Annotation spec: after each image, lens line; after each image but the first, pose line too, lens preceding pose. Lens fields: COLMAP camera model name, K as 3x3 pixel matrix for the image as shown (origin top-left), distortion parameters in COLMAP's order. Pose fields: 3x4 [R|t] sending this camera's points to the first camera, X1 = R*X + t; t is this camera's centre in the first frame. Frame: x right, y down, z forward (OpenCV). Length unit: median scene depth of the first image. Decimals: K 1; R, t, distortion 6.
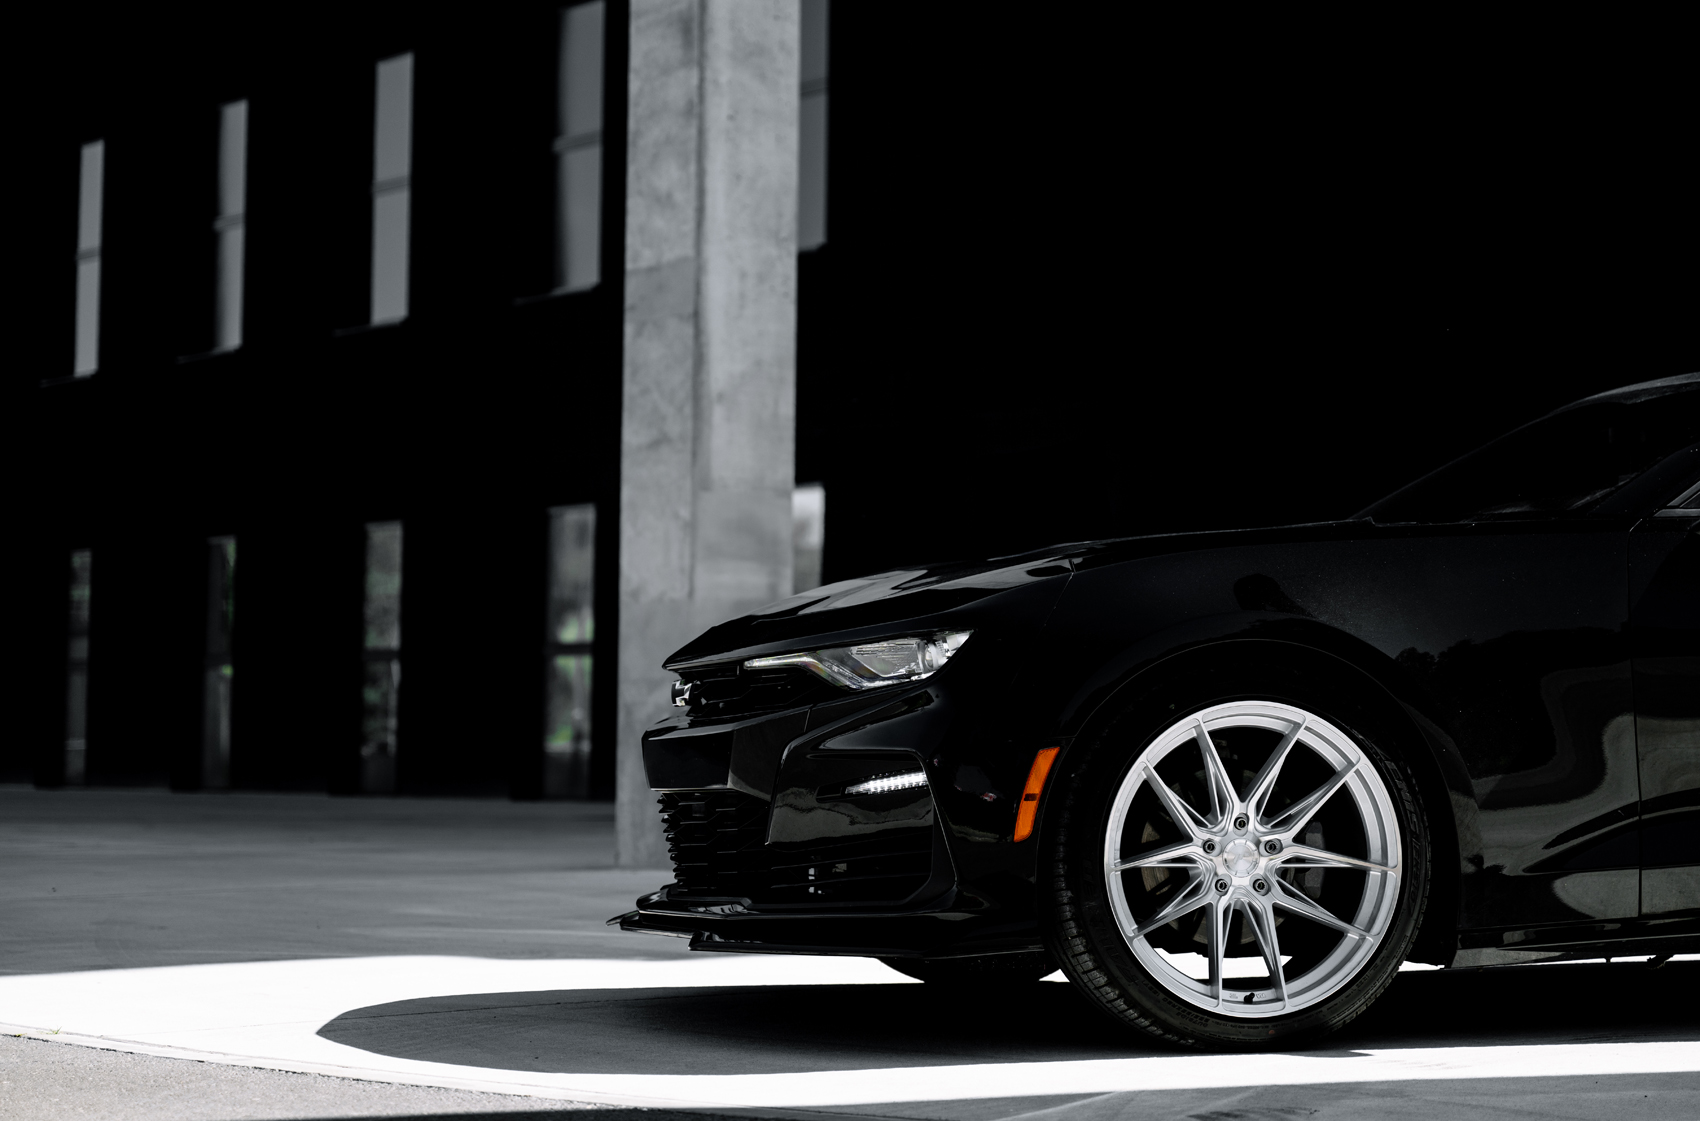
lens RADIAL K [[3318.6, 0, 843.7], [0, 3318.6, 559.4], [0, 0, 1]] dist [0.030429, 0.000000]
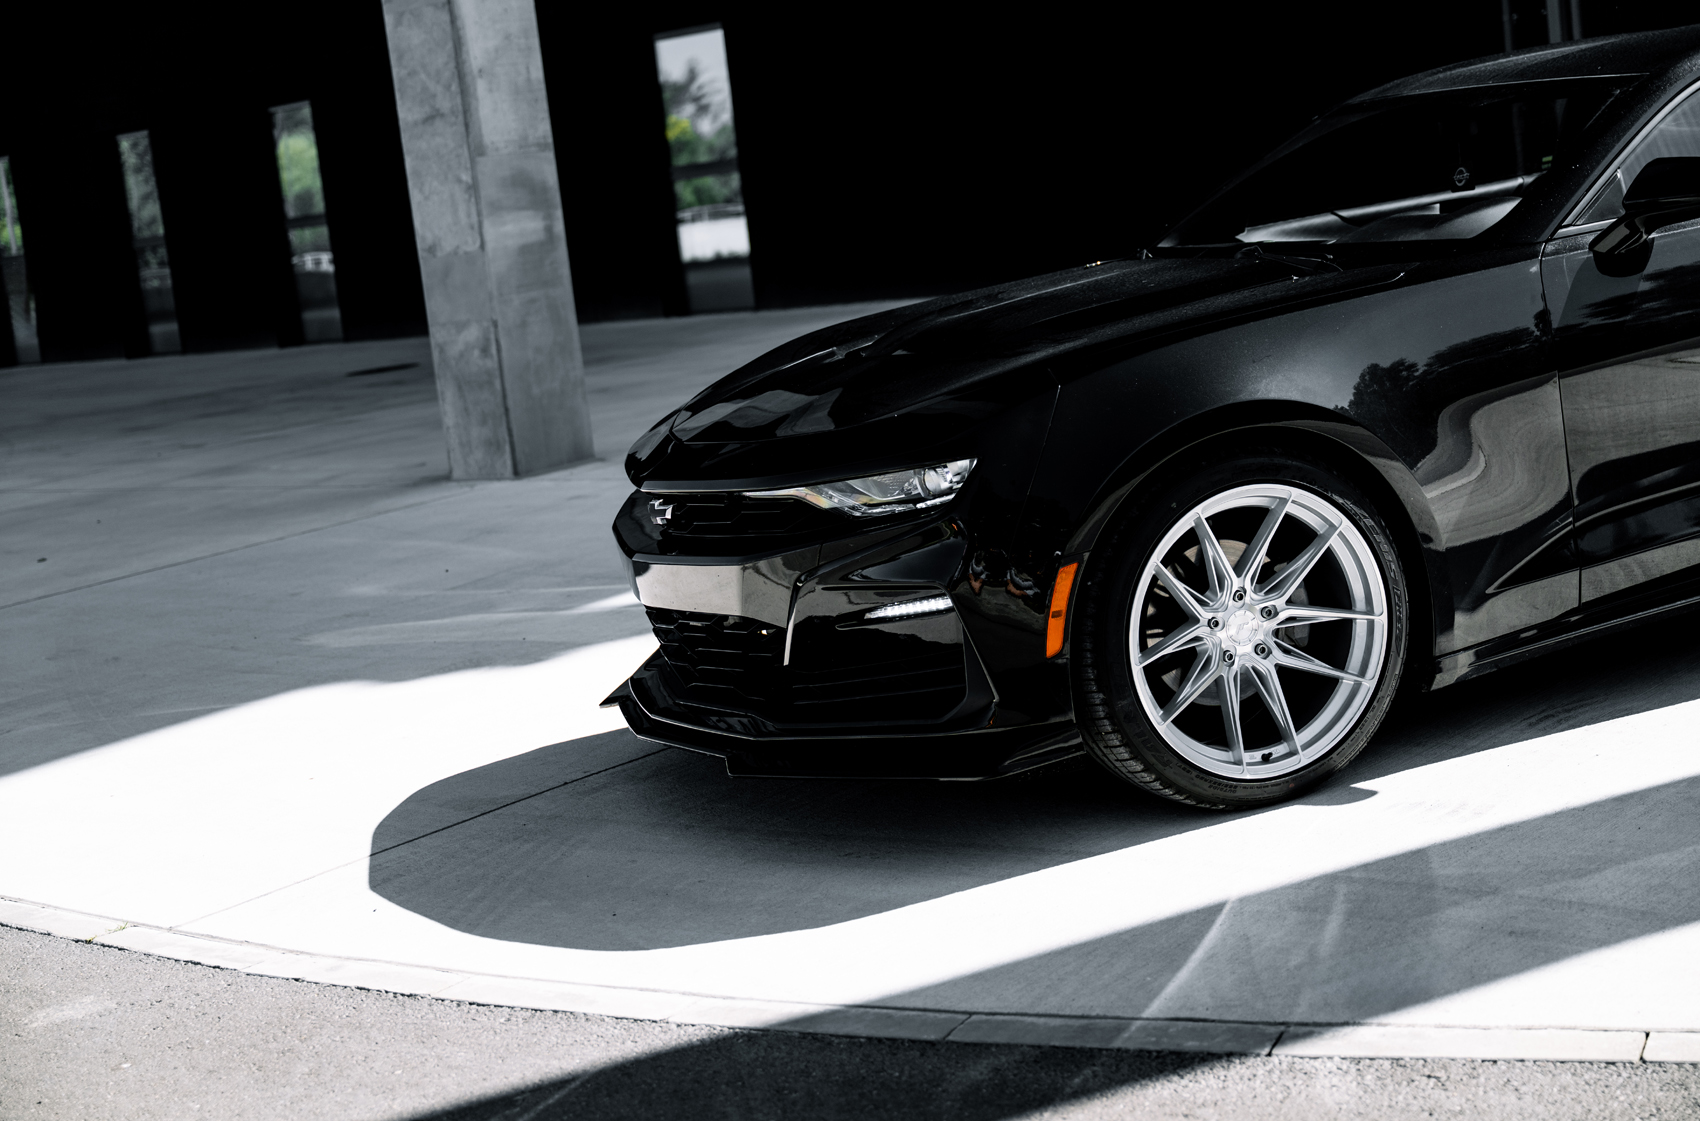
lens RADIAL K [[2512.8, 0, 855.0], [0, 2512.8, 559.0], [0, 0, 1]] dist [0.016498, 0.000000]
pose [[0.981427, -0.148601, 0.121321, -0.097016], [0.121932, 0.971449, 0.203519, -0.110945], [-0.148100, -0.184946, 0.971525, 0.236100]]
